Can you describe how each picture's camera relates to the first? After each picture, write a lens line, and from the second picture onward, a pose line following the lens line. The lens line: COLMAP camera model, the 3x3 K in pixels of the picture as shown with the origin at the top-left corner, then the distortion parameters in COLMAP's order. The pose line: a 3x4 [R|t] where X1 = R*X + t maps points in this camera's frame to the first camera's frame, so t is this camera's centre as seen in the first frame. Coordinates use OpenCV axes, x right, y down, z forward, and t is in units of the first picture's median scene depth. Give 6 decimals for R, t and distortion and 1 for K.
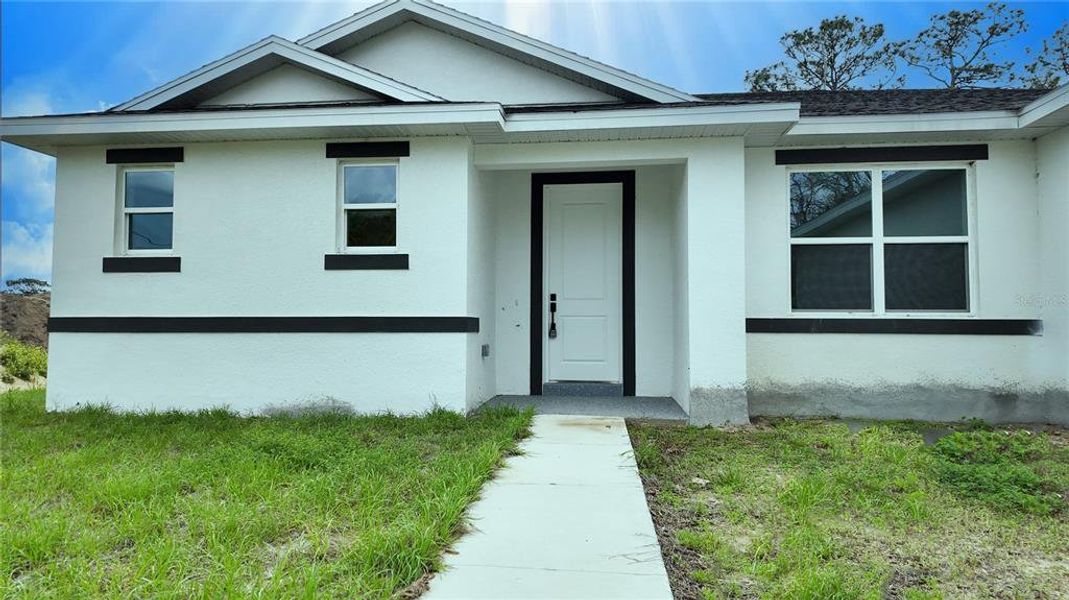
lens RADIAL K [[617.7, 0, 540.1], [0, 617.7, 292.4], [0, 0, 1]] dist [0.019928, -0.001282]
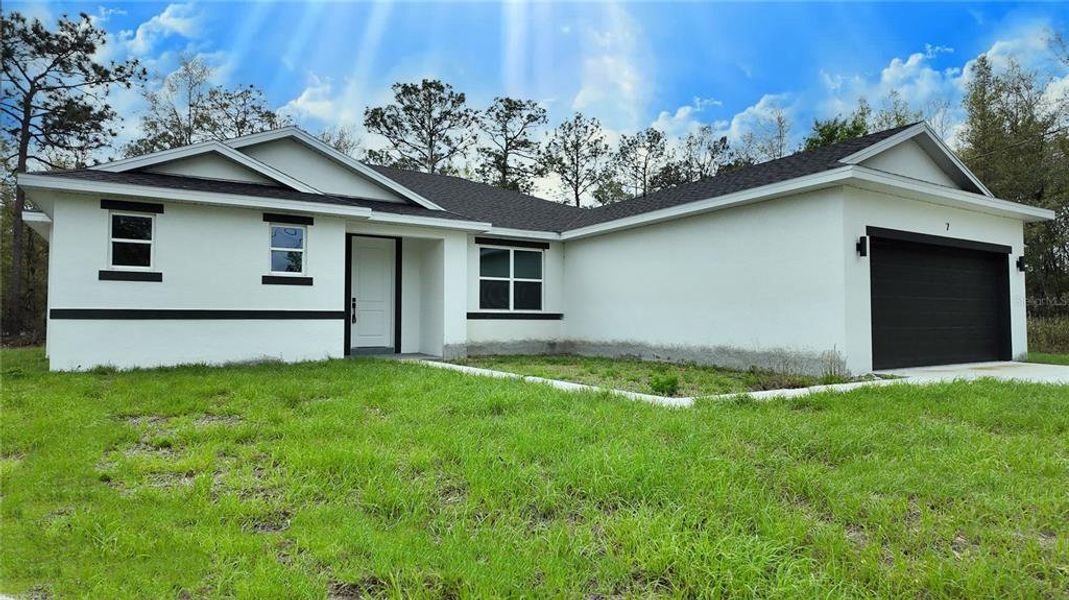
lens RADIAL K [[584.6, 0, 534.5], [0, 584.6, 300.0], [0, 0, 1]] dist [0.031216, -0.026629]
pose [[0.792224, 0.019664, 0.609914, -0.724682], [-0.030417, 0.999511, 0.007284, -0.025681], [-0.609472, -0.024323, 0.792434, -0.791420]]
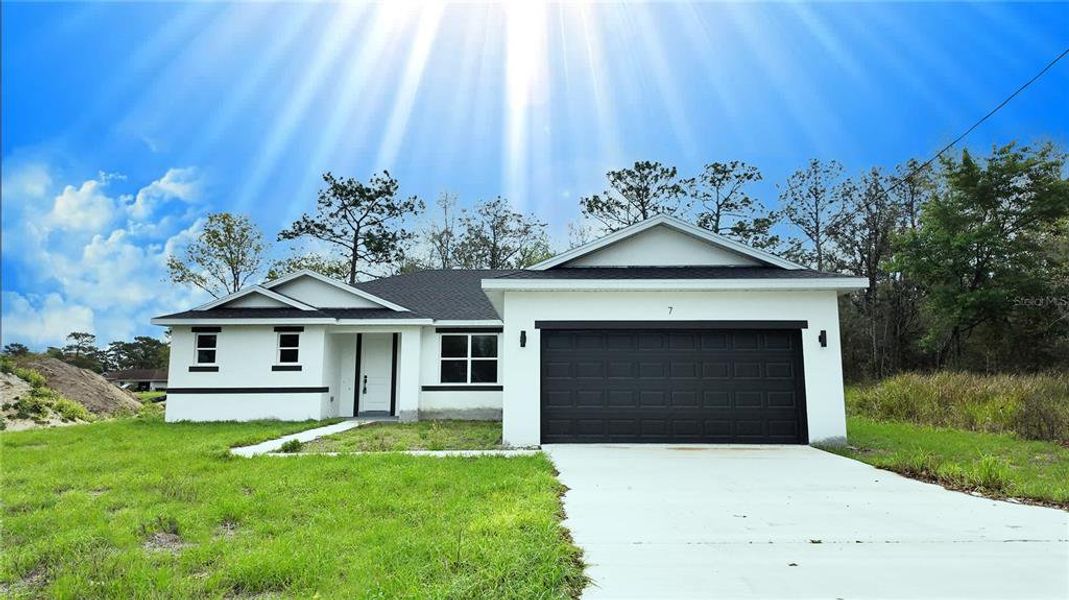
lens RADIAL K [[561.2, 0, 529.3], [0, 561.2, 305.7], [0, 0, 1]] dist [0.027315, -0.033145]
pose [[0.991994, 0.009536, 0.125921, 0.486501], [0.000087, 0.997093, -0.076189, -0.132764], [-0.126281, 0.075590, 0.989110, -1.695212]]
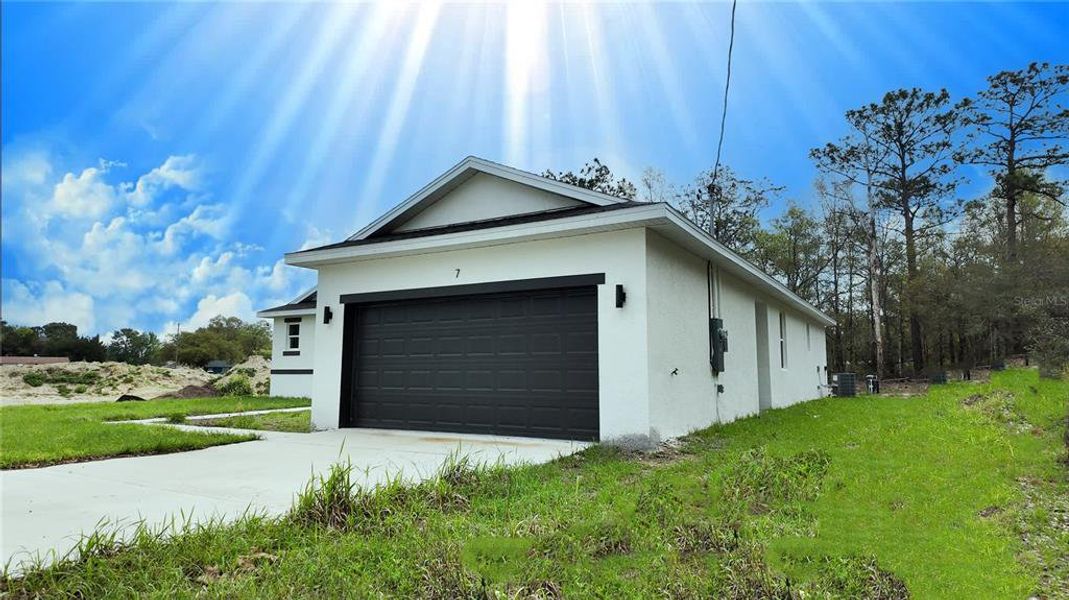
lens RADIAL K [[561.2, 0, 529.3], [0, 561.2, 305.7], [0, 0, 1]] dist [0.027315, -0.033145]
pose [[0.935843, -0.043799, -0.349685, 1.589736], [0.024835, 0.997976, -0.058535, -0.088816], [0.351541, 0.046095, 0.935037, -1.358709]]
